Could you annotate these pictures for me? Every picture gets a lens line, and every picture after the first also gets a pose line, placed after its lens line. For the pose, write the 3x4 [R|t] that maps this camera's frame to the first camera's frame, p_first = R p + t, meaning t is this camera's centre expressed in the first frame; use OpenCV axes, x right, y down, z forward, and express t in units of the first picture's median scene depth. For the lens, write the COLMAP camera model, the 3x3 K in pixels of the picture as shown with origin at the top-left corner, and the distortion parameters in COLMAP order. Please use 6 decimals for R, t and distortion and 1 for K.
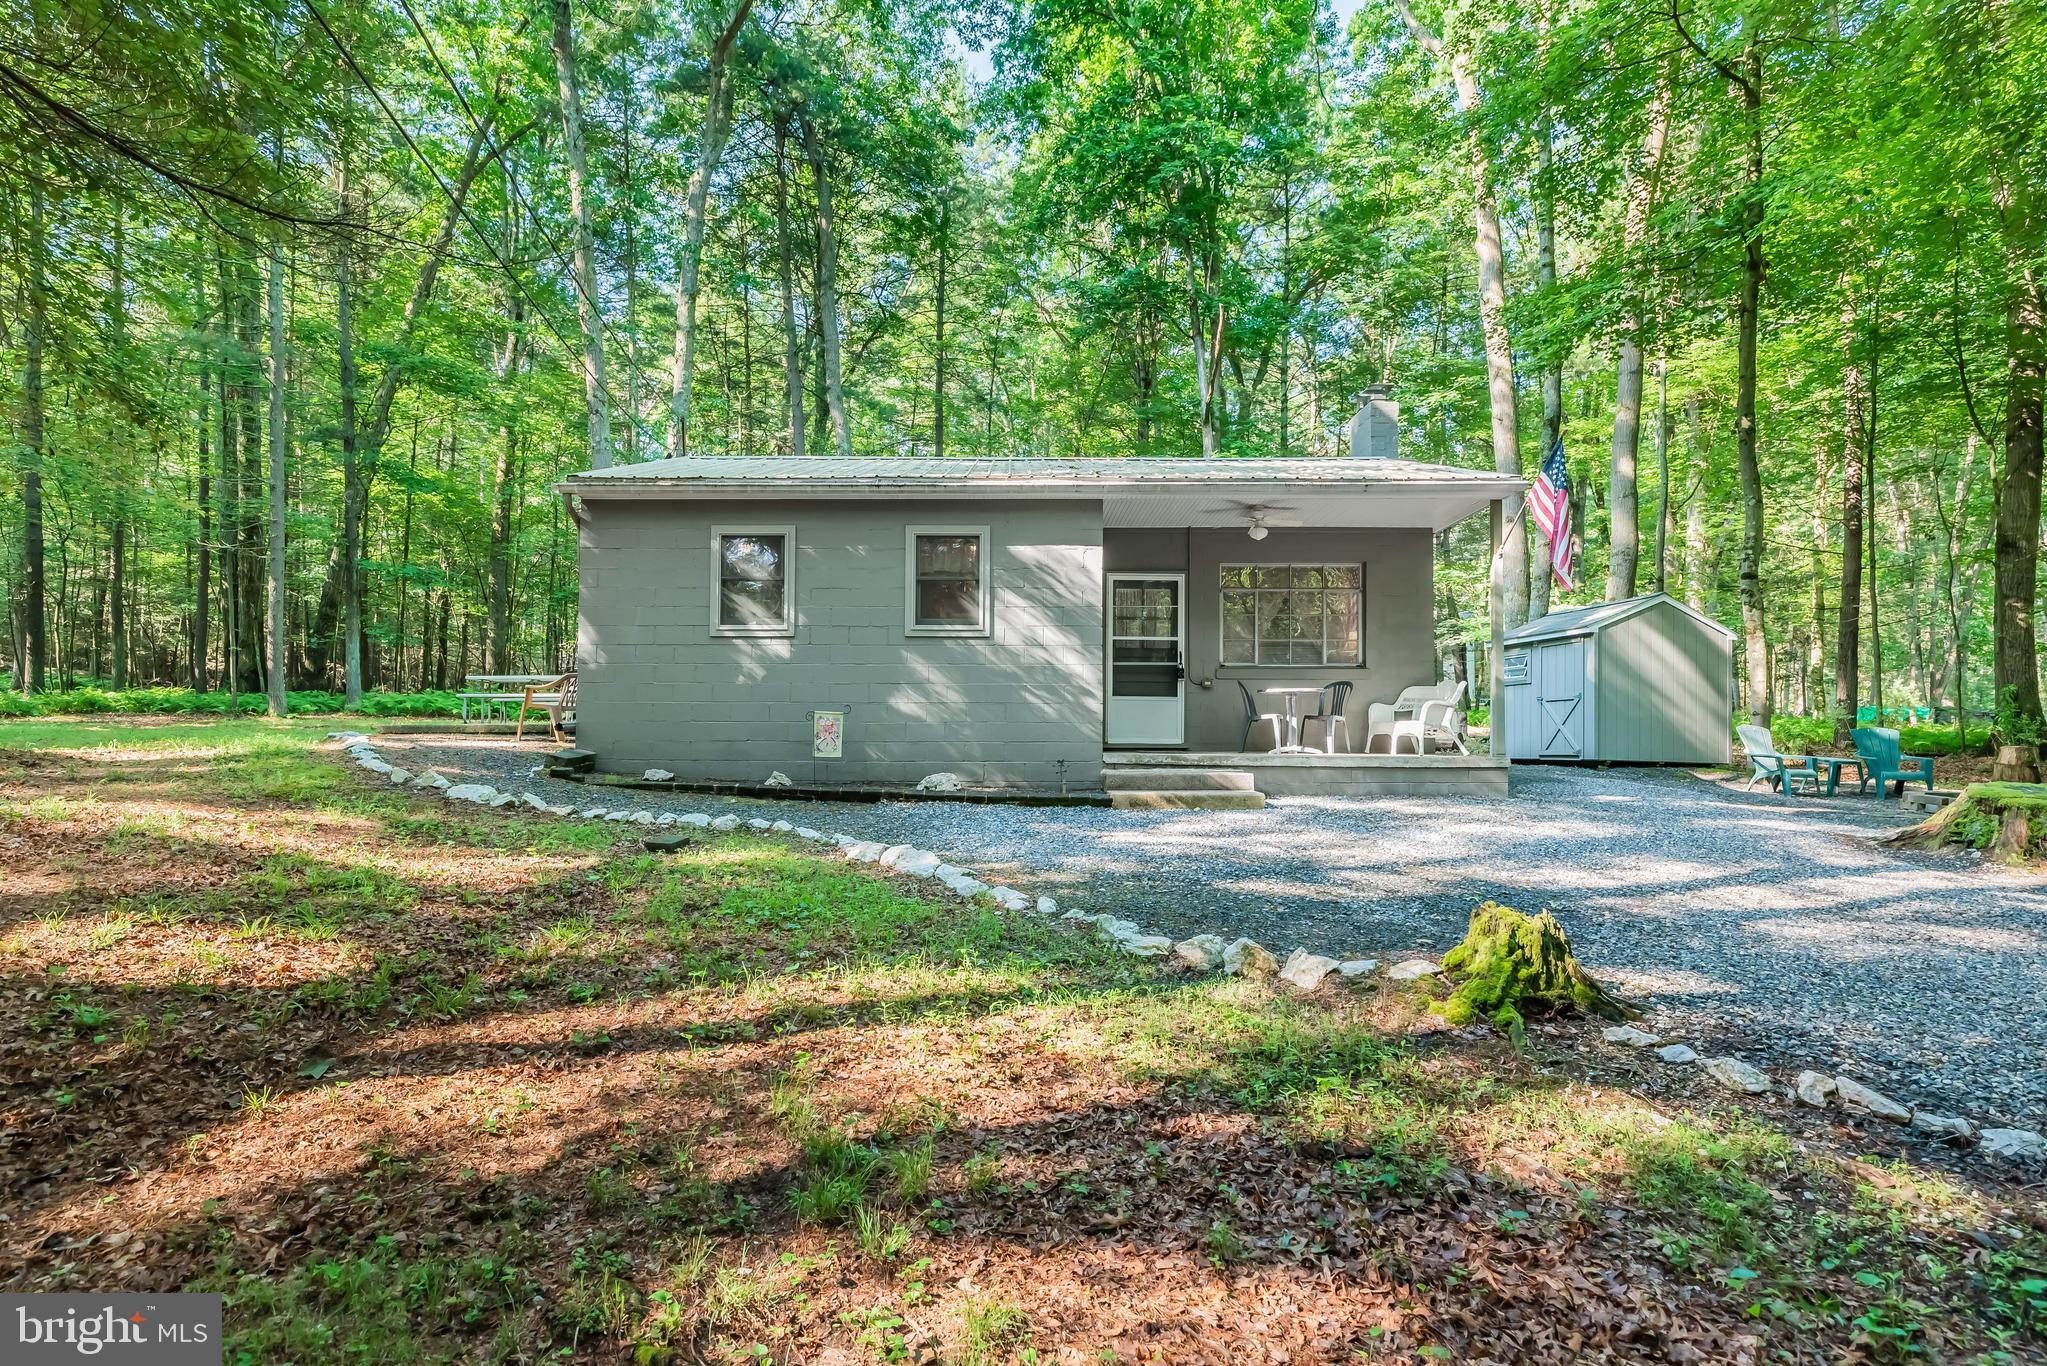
lens RADIAL K [[996.0, 0, 1043.4], [0, 996.0, 689.4], [0, 0, 1]] dist [0.000007, -0.000007]
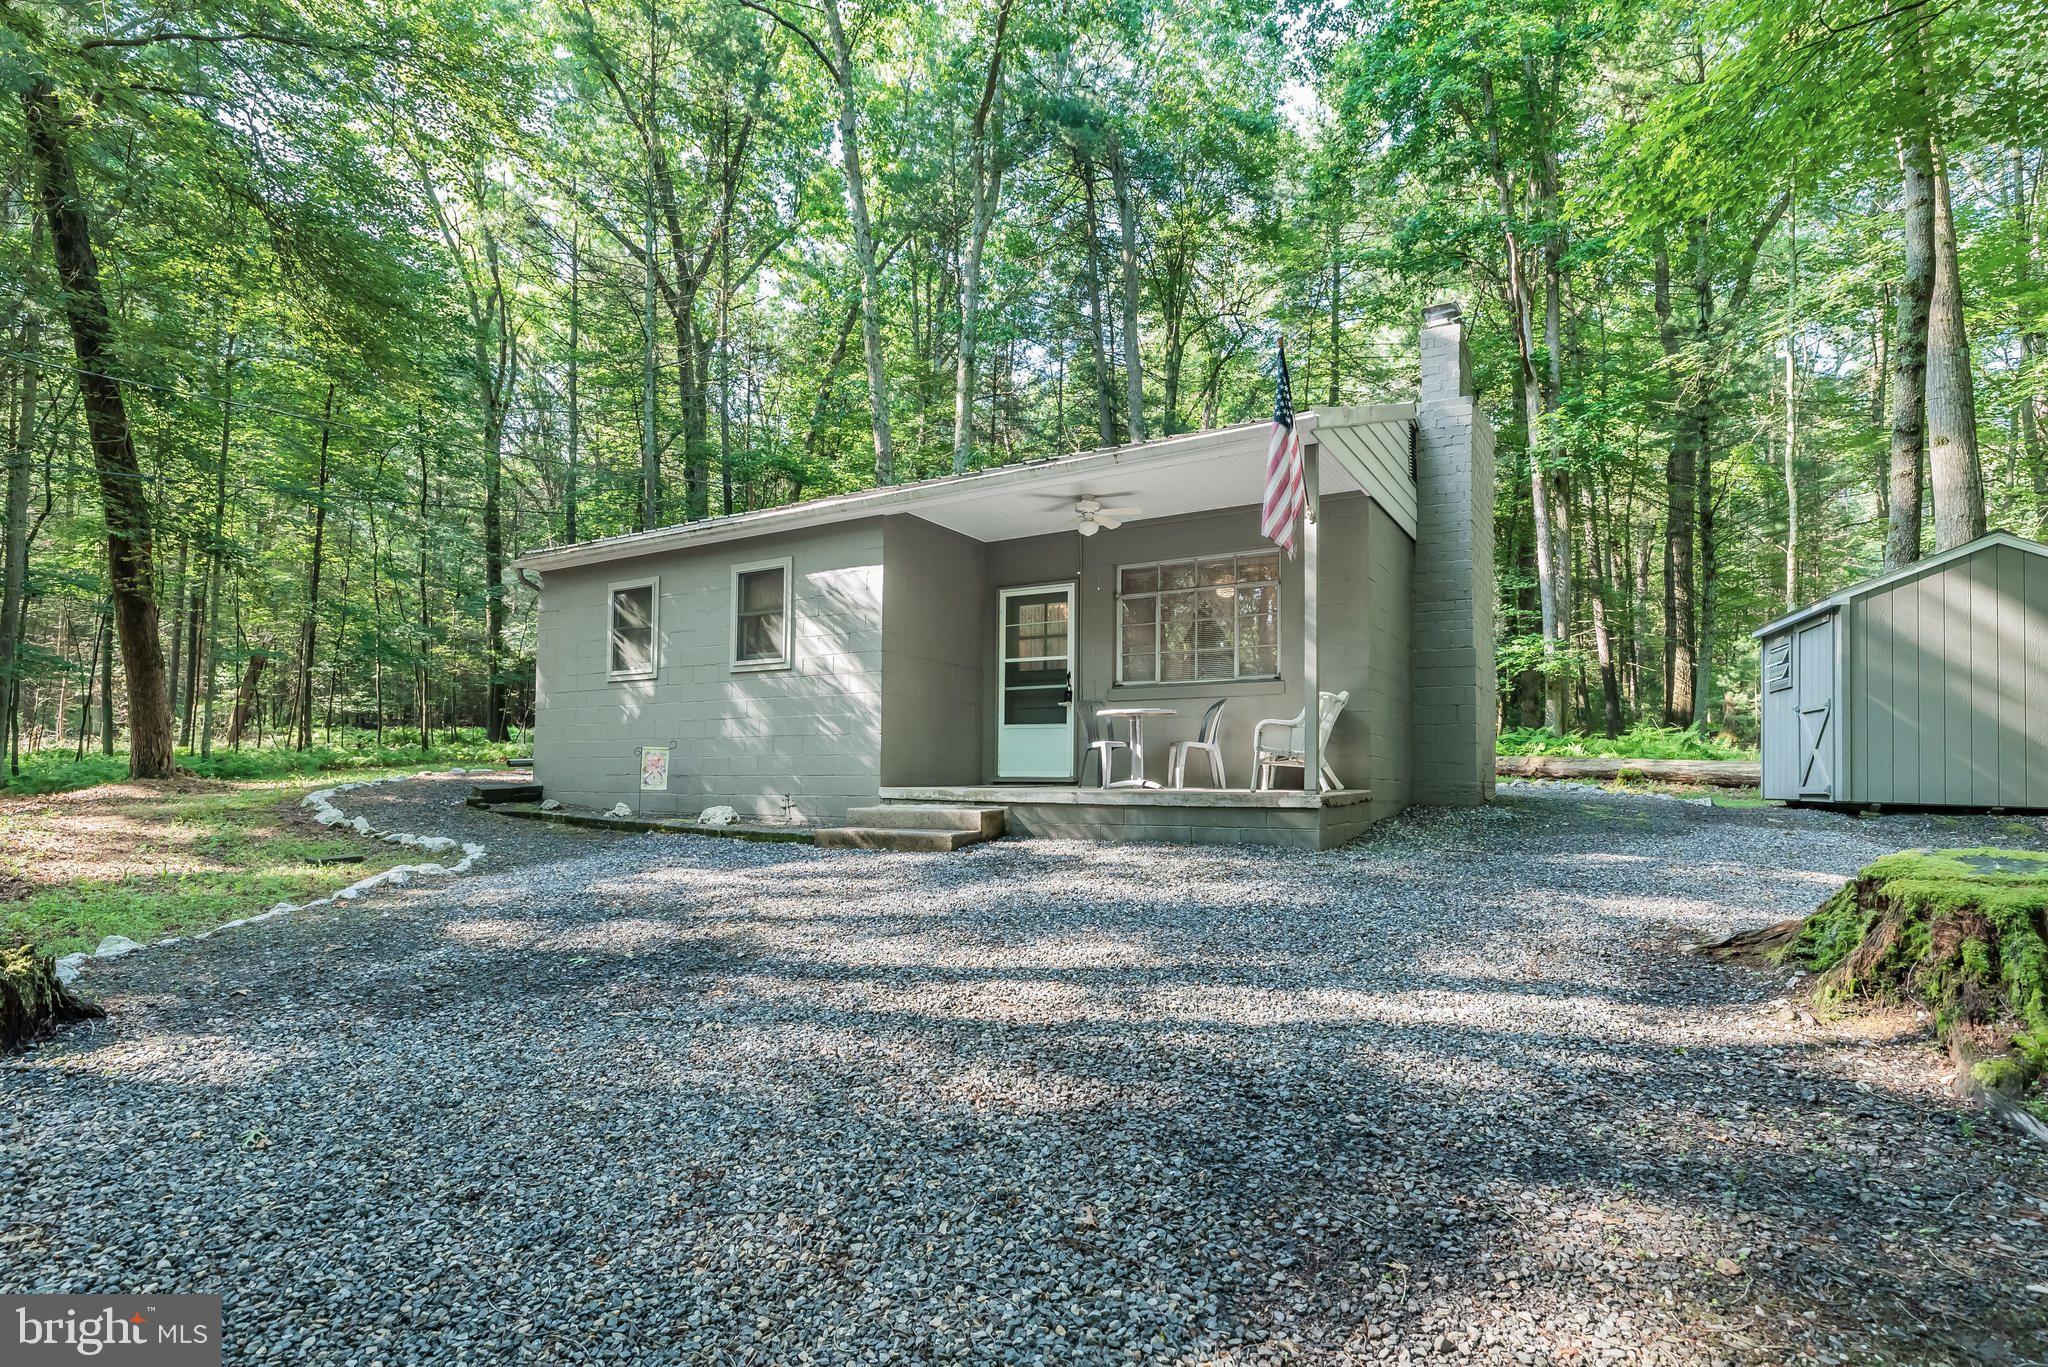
lens RADIAL K [[996.5, 0, 1043.9], [0, 996.5, 689.9], [0, 0, 1]] dist [0.000007, -0.000007]
pose [[0.871226, -0.047140, -0.488614, 0.628952], [0.026958, 0.998471, -0.048261, 0.023473], [0.490142, 0.028874, 0.871164, 0.275694]]
